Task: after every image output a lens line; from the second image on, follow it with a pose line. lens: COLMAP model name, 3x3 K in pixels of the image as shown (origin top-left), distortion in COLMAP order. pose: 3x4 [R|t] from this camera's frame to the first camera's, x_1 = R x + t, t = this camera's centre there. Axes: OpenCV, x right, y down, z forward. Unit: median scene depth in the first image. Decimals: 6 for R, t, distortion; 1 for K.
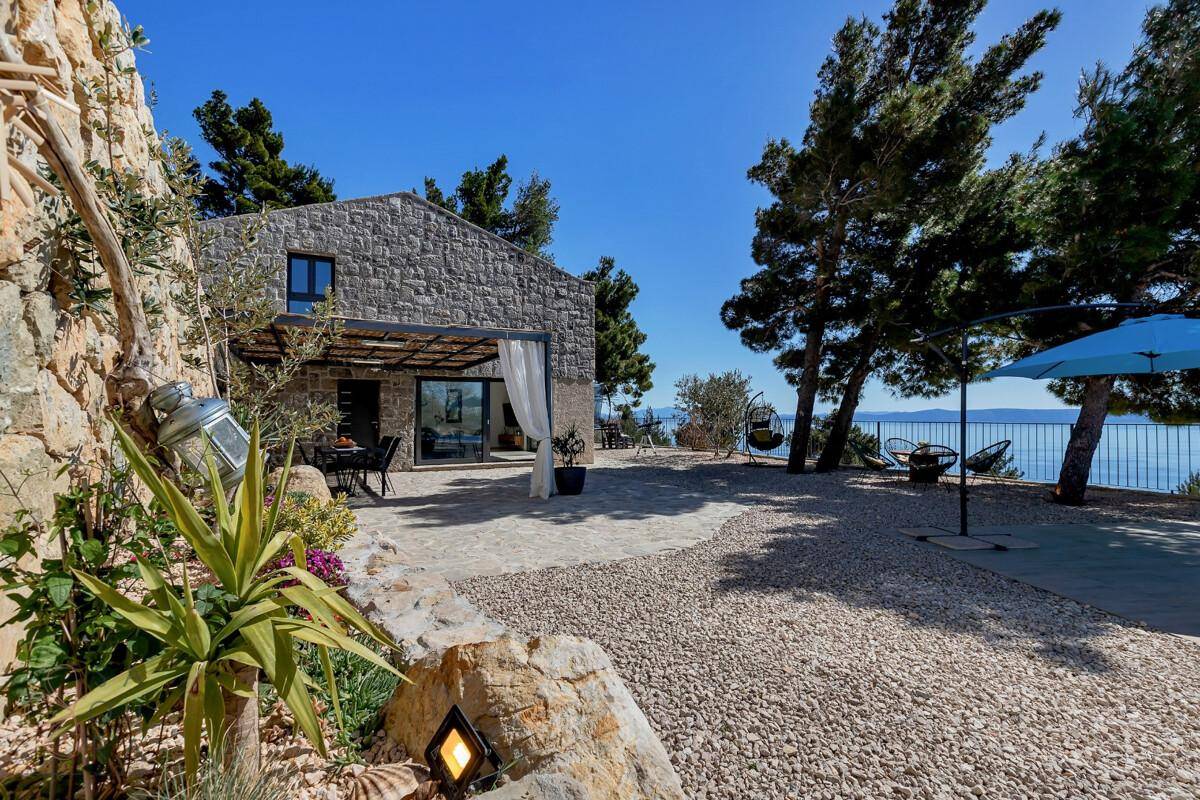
lens RADIAL K [[559.0, 0, 644.1], [0, 559.0, 399.0], [0, 0, 1]] dist [-0.002993, -0.000137]
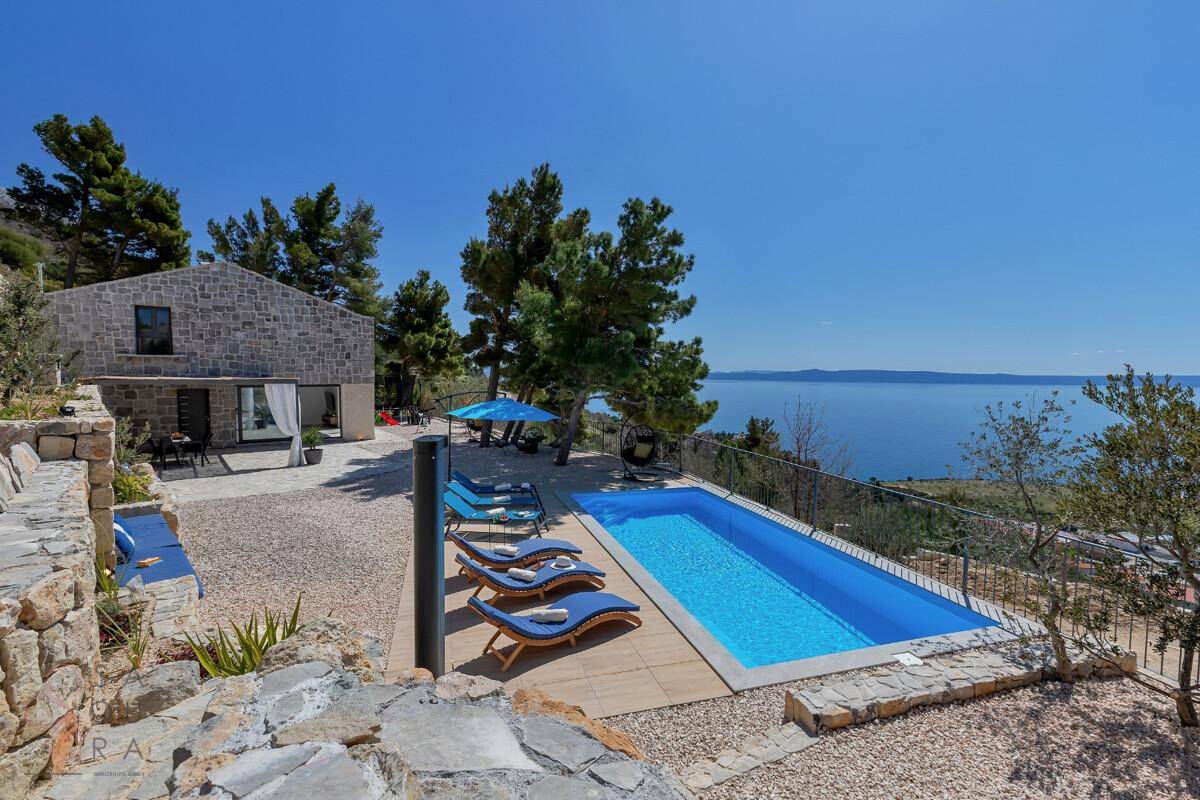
lens RADIAL K [[524.1, 0, 622.2], [0, 524.1, 401.3], [0, 0, 1]] dist [-0.009236, 0.000247]
pose [[0.983794, 0.001869, 0.179292, 0.169256], [-0.014441, 0.997523, 0.068839, -0.049719], [-0.178719, -0.070312, 0.981385, -0.266706]]
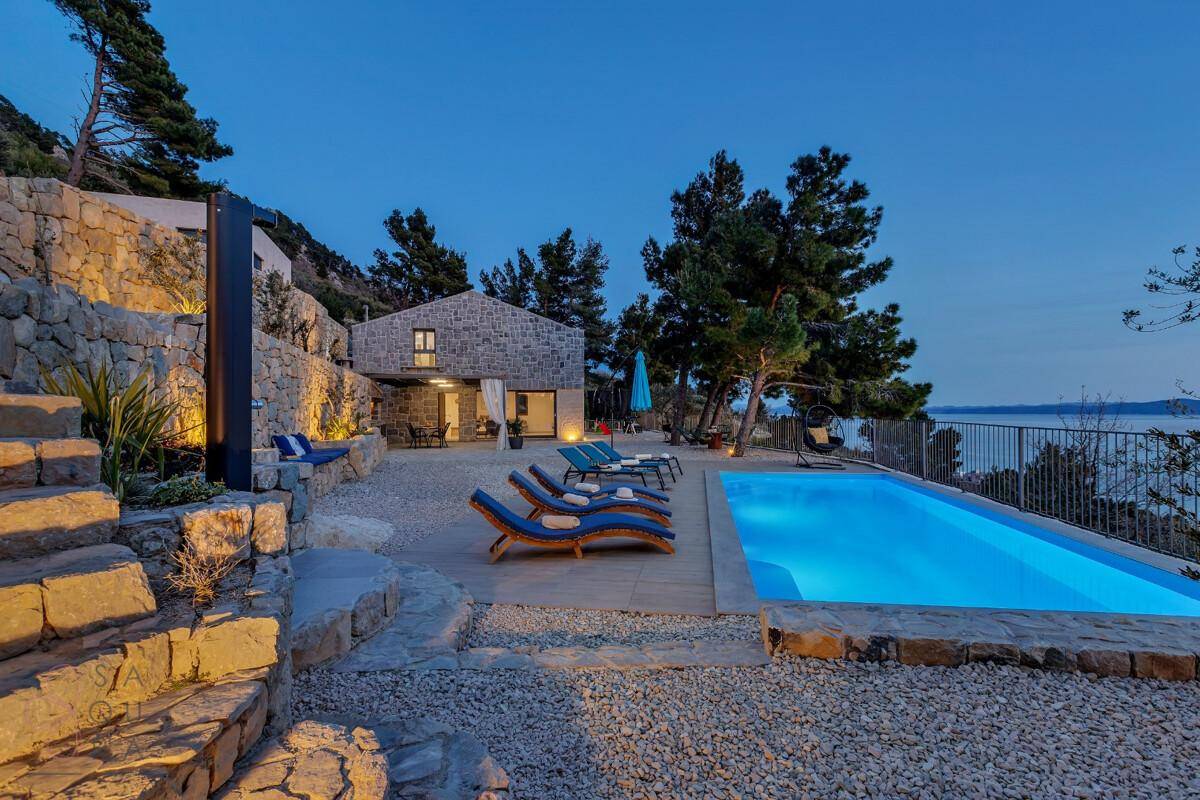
lens RADIAL K [[524.1, 0, 622.2], [0, 524.1, 401.3], [0, 0, 1]] dist [-0.009236, 0.000247]
pose [[0.961520, -0.013050, -0.274425, 0.238161], [0.015348, 0.999863, 0.006230, -0.004259], [0.274306, -0.010202, 0.961588, -0.241620]]
